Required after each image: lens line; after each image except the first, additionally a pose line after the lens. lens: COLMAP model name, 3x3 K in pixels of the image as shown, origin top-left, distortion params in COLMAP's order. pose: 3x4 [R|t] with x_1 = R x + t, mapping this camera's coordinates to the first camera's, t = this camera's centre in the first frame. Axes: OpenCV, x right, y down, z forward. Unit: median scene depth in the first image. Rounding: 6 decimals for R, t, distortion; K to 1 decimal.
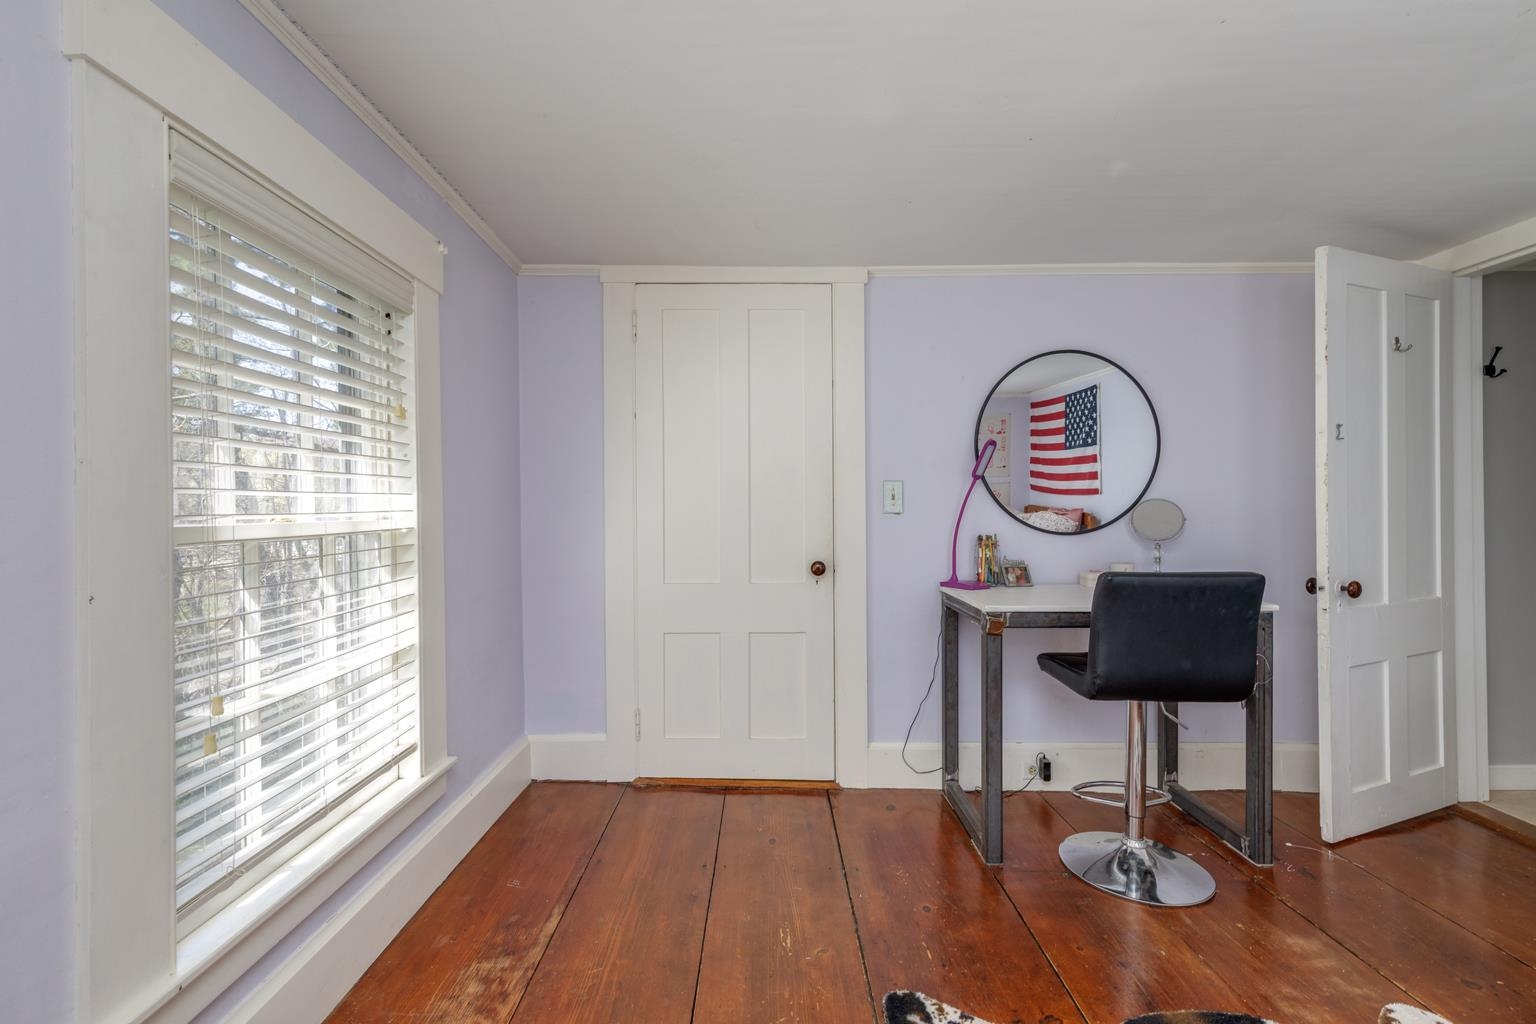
lens RADIAL K [[702.9, 0, 770.9], [0, 702.9, 513.7], [0, 0, 1]] dist [0.003193, -0.000279]
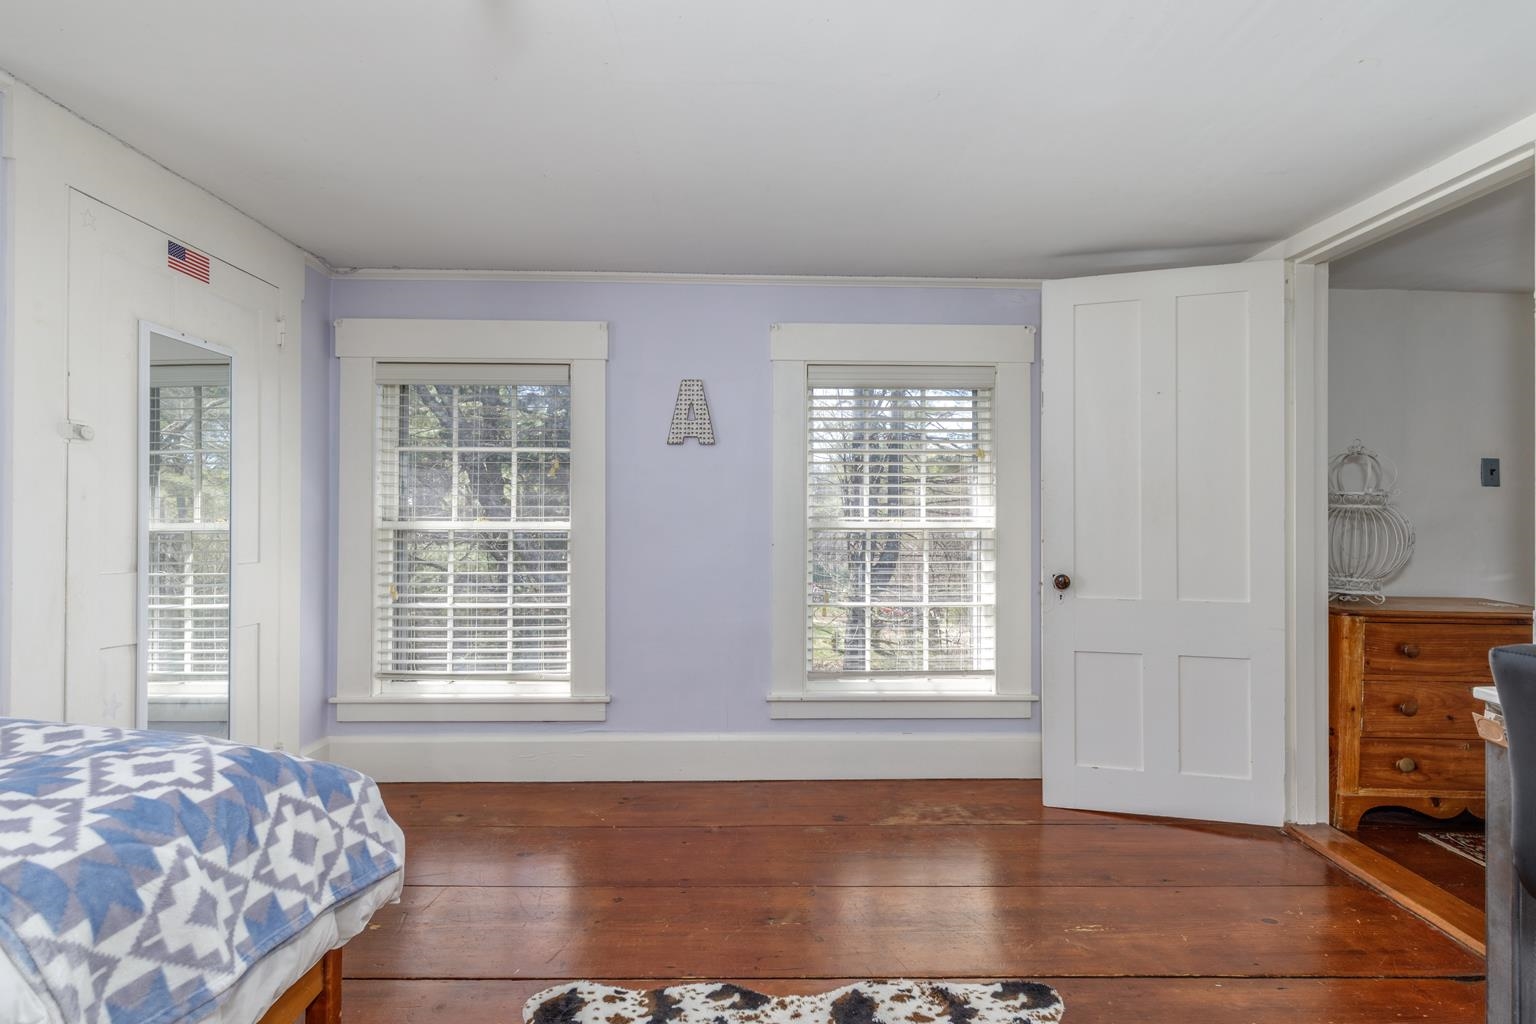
lens RADIAL K [[708.9, 0, 774.2], [0, 708.9, 517.9], [0, 0, 1]] dist [0.003141, -0.000284]
pose [[0.023705, 0.002617, -0.999716, 1.149586], [-0.018425, 0.999828, 0.002180, 0.000365], [0.999549, 0.018368, 0.023749, 0.537708]]
